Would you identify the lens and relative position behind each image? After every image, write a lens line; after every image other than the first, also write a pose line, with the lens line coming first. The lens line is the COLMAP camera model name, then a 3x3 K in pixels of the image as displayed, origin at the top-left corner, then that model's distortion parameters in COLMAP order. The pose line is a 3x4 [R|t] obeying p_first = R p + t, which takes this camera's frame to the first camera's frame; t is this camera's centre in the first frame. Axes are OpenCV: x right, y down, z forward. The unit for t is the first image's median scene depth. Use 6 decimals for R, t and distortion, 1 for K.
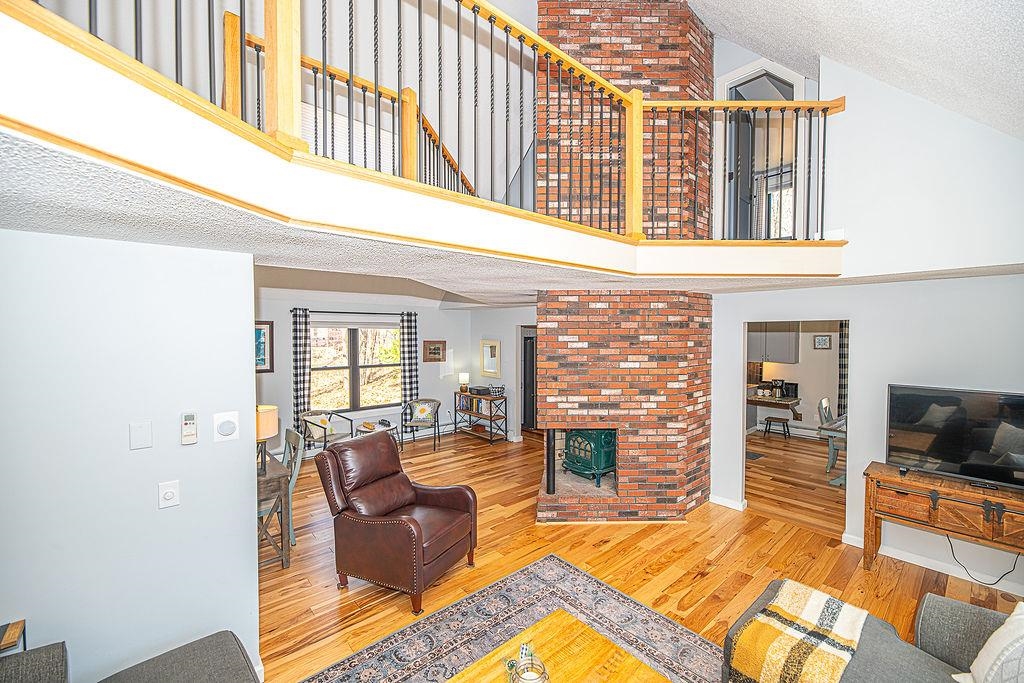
lens RADIAL K [[418.4, 0, 510.9], [0, 418.4, 342.4], [0, 0, 1]] dist [-0.001860, -0.000770]
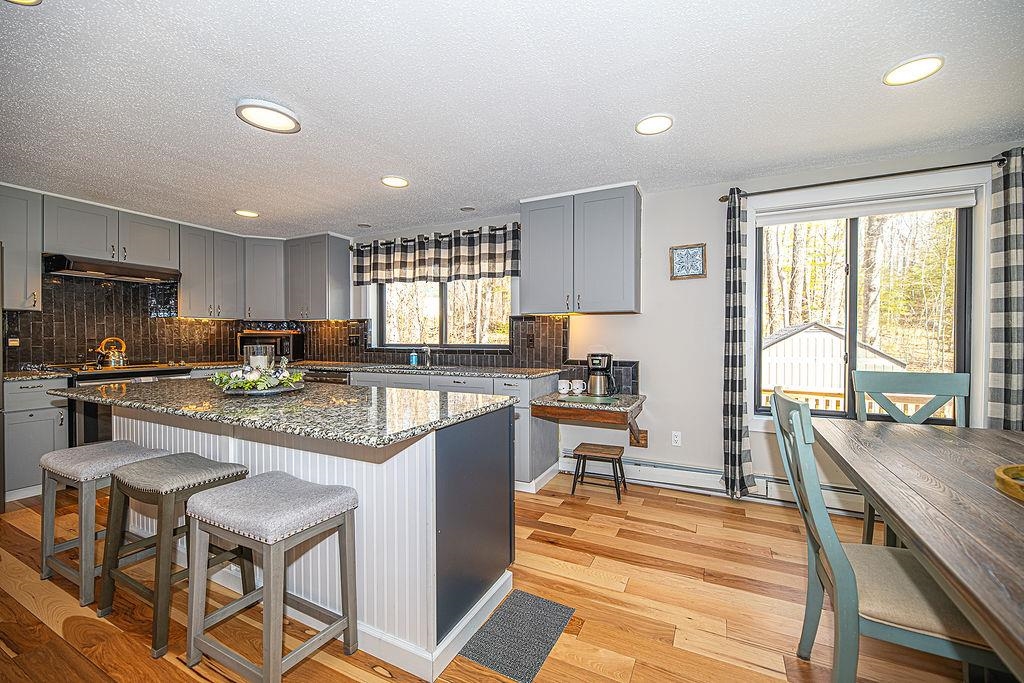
lens RADIAL K [[418.4, 0, 504.4], [0, 418.4, 346.3], [0, 0, 1]] dist [-0.001860, -0.000770]
pose [[0.931020, -0.010540, 0.364817, 0.408357], [0.015328, 0.999830, -0.010230, 0.086838], [-0.364647, 0.015116, 0.931023, 0.662574]]
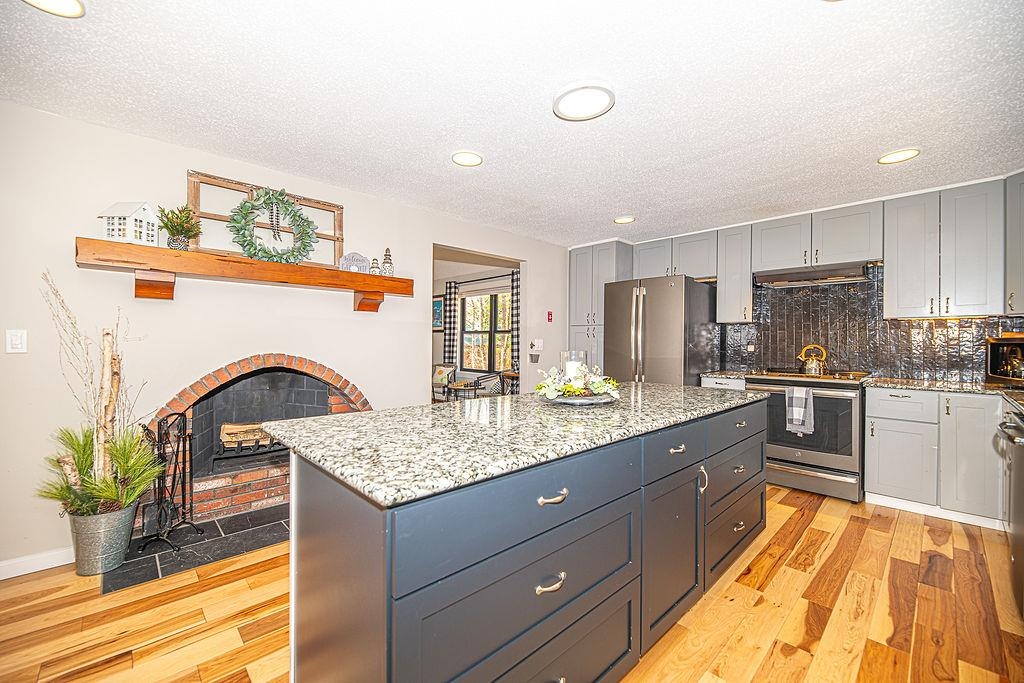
lens RADIAL K [[418.4, 0, 528.2], [0, 418.4, 345.2], [0, 0, 1]] dist [-0.001860, -0.000770]
pose [[0.065443, 0.000111, -0.997856, 0.558751], [-0.019839, 0.999802, -0.001190, 0.076219], [0.997659, 0.019875, 0.065432, 0.845121]]
